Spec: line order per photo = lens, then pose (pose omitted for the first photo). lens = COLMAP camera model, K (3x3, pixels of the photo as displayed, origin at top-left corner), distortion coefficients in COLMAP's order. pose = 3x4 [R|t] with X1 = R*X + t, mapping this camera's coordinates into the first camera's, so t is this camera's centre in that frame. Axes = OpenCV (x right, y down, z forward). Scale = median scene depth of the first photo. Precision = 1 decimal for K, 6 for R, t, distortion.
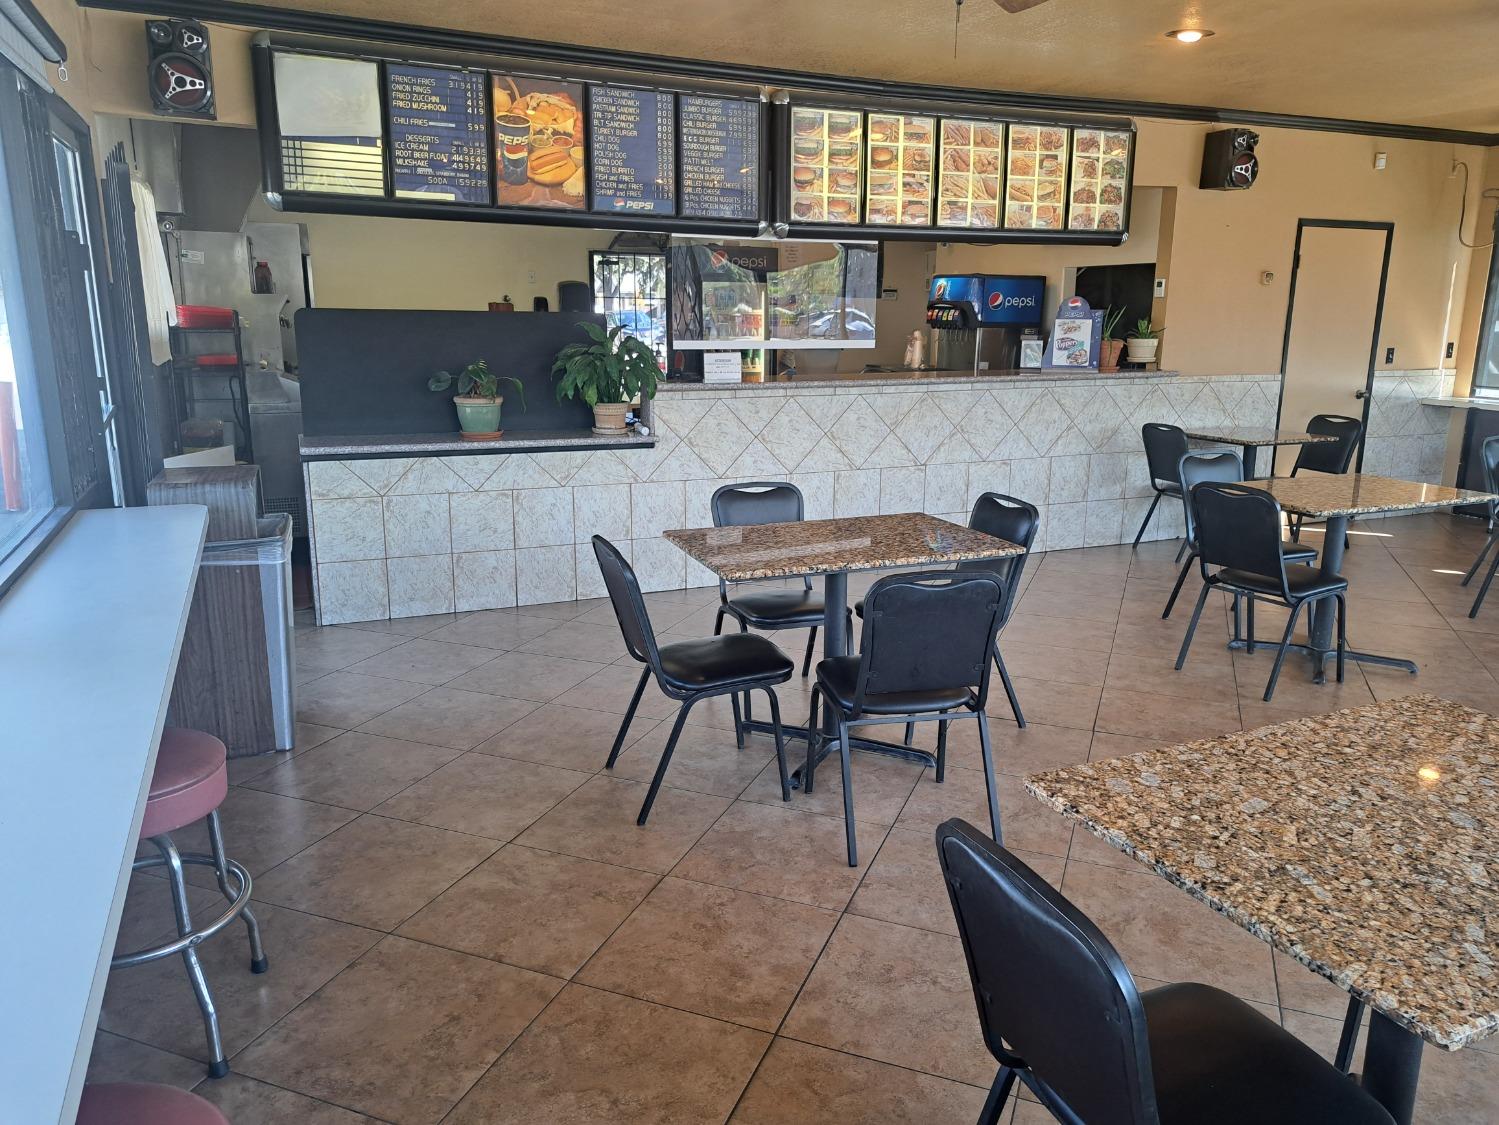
lens RADIAL K [[1081.0, 0, 776.3], [0, 1081.0, 560.6], [0, 0, 1]] dist [0.087133, -0.080138]
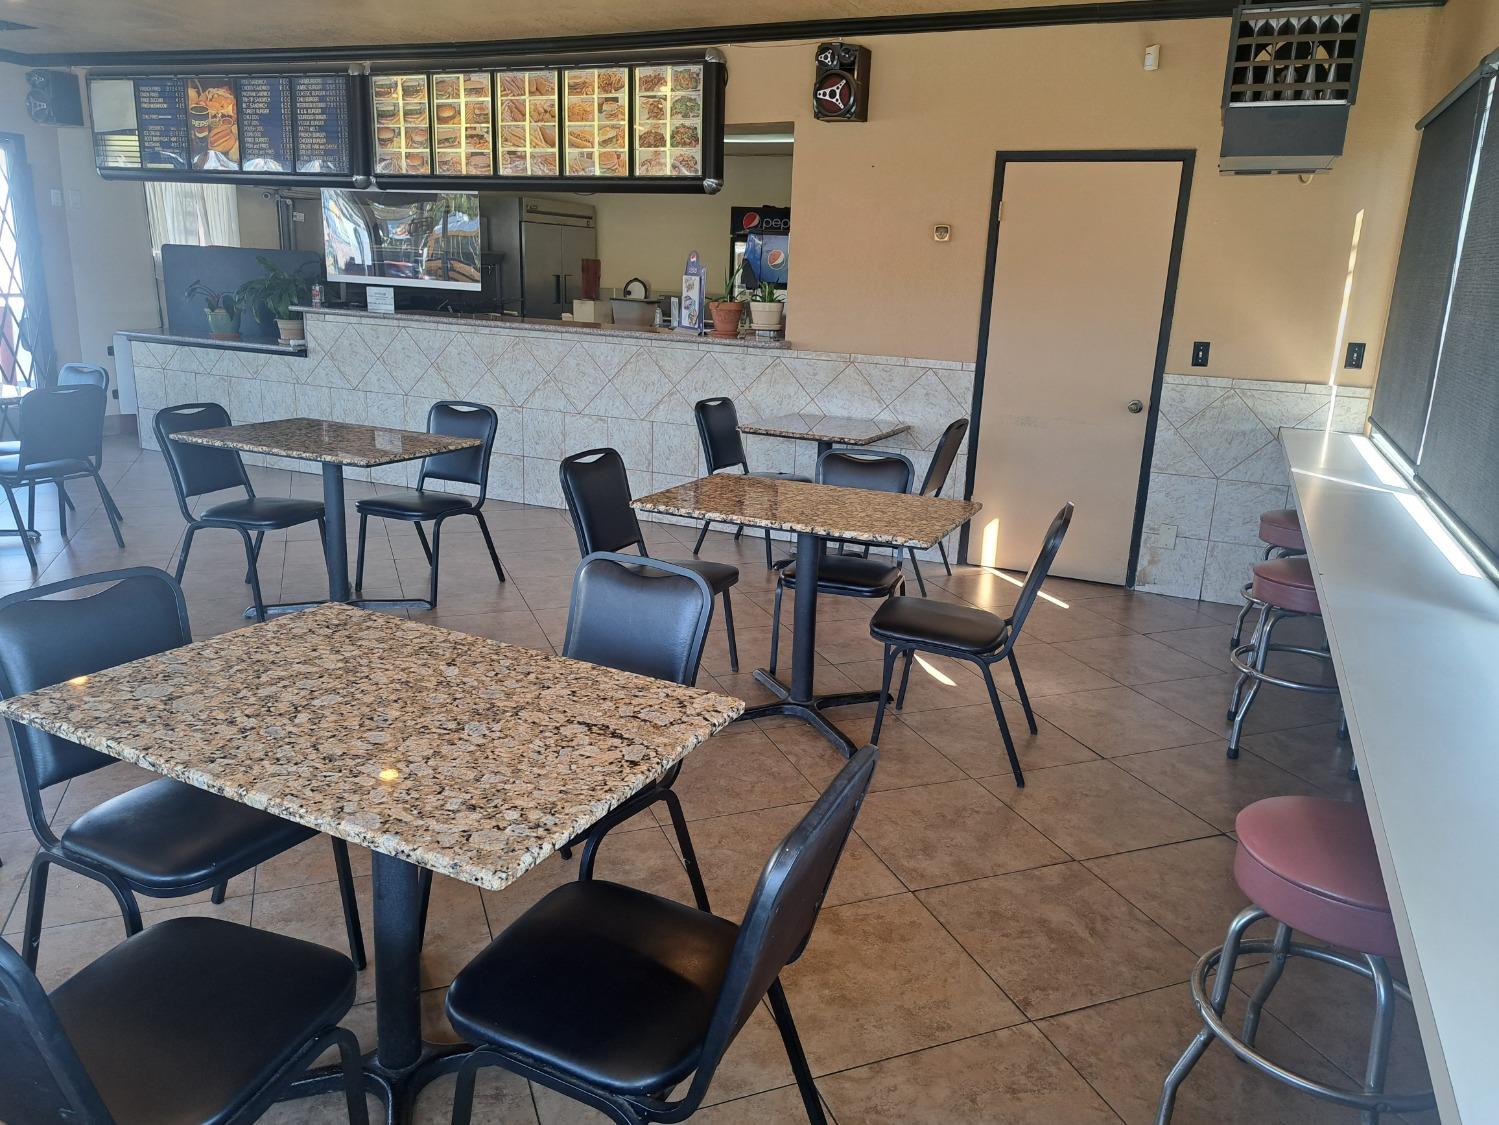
lens RADIAL K [[1081.0, 0, 776.3], [0, 1081.0, 560.6], [0, 0, 1]] dist [0.087133, -0.080138]
pose [[0.663881, 0.210664, -0.717553, 1.139737], [-0.202938, 0.974248, 0.098268, -0.101748], [0.719776, 0.080381, 0.689537, 0.486187]]
